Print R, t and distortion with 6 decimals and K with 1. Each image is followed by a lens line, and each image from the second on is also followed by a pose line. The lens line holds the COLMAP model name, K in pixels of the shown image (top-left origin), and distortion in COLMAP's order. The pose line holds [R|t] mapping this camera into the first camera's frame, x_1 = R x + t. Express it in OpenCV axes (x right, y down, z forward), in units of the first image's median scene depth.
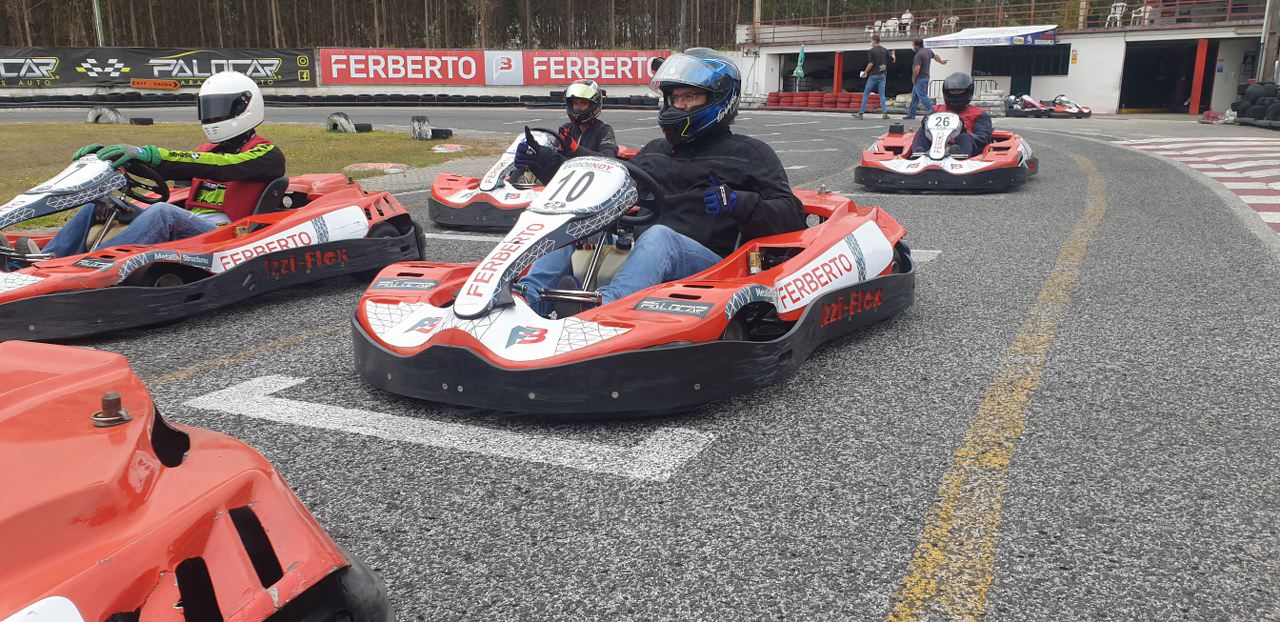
lens RADIAL K [[947.8, 0, 633.8], [0, 947.8, 323.9], [0, 0, 1]] dist [0.011356, -0.000186]
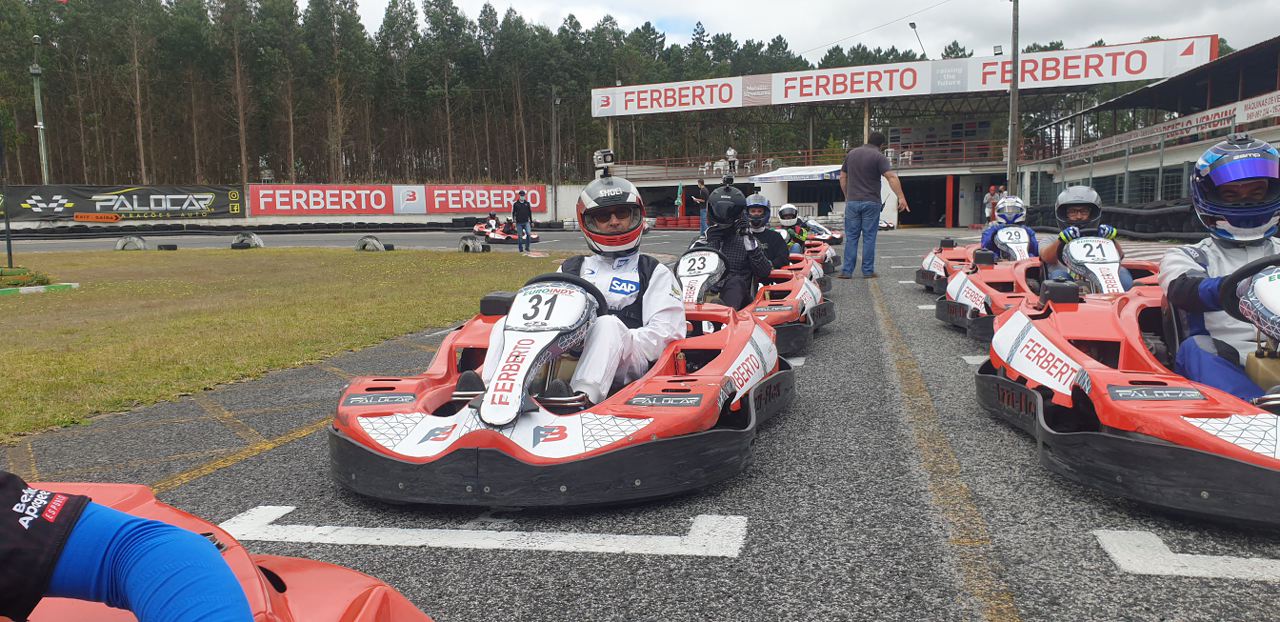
lens RADIAL K [[947.8, 0, 625.7], [0, 947.8, 314.8], [0, 0, 1]] dist [0.011356, -0.000186]
pose [[0.970303, -0.039328, 0.238675, -0.172013], [0.072185, 0.988814, -0.130524, 0.044086], [-0.230872, 0.143877, 0.962288, -0.173143]]
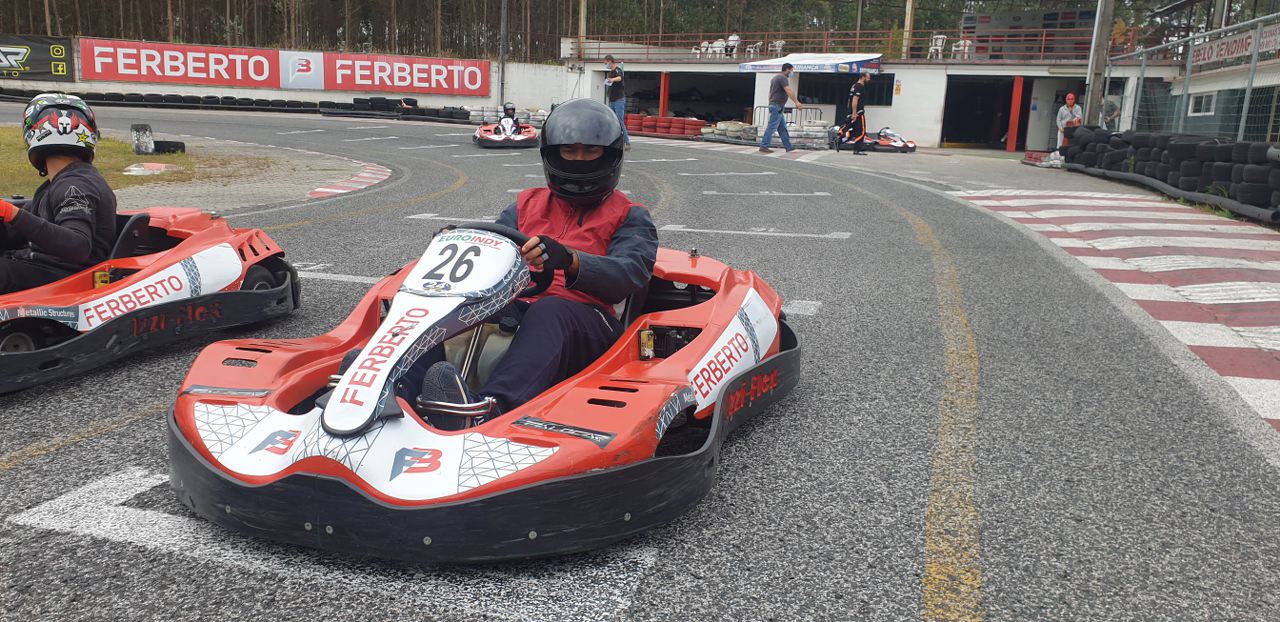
lens RADIAL K [[947.8, 0, 620.4], [0, 947.8, 297.5], [0, 0, 1]] dist [0.011356, -0.000186]
pose [[0.988433, 0.011367, 0.151230, 0.030051], [-0.005550, 0.999230, -0.038833, -0.021548], [-0.151555, 0.037545, 0.987736, 0.072312]]
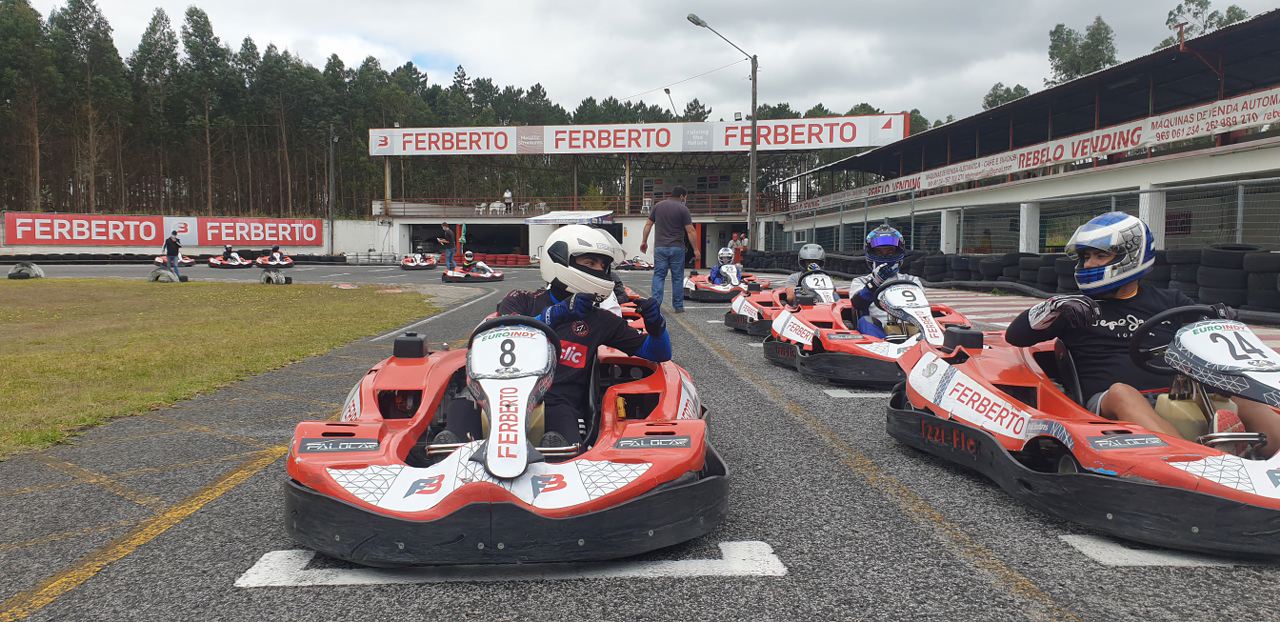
lens RADIAL K [[947.8, 0, 598.8], [0, 947.8, 291.7], [0, 0, 1]] dist [0.011356, -0.000186]
pose [[0.889945, -0.013935, 0.455856, -0.225613], [0.104058, 0.979372, -0.173210, 0.058281], [-0.444039, 0.201583, 0.873037, -0.234539]]
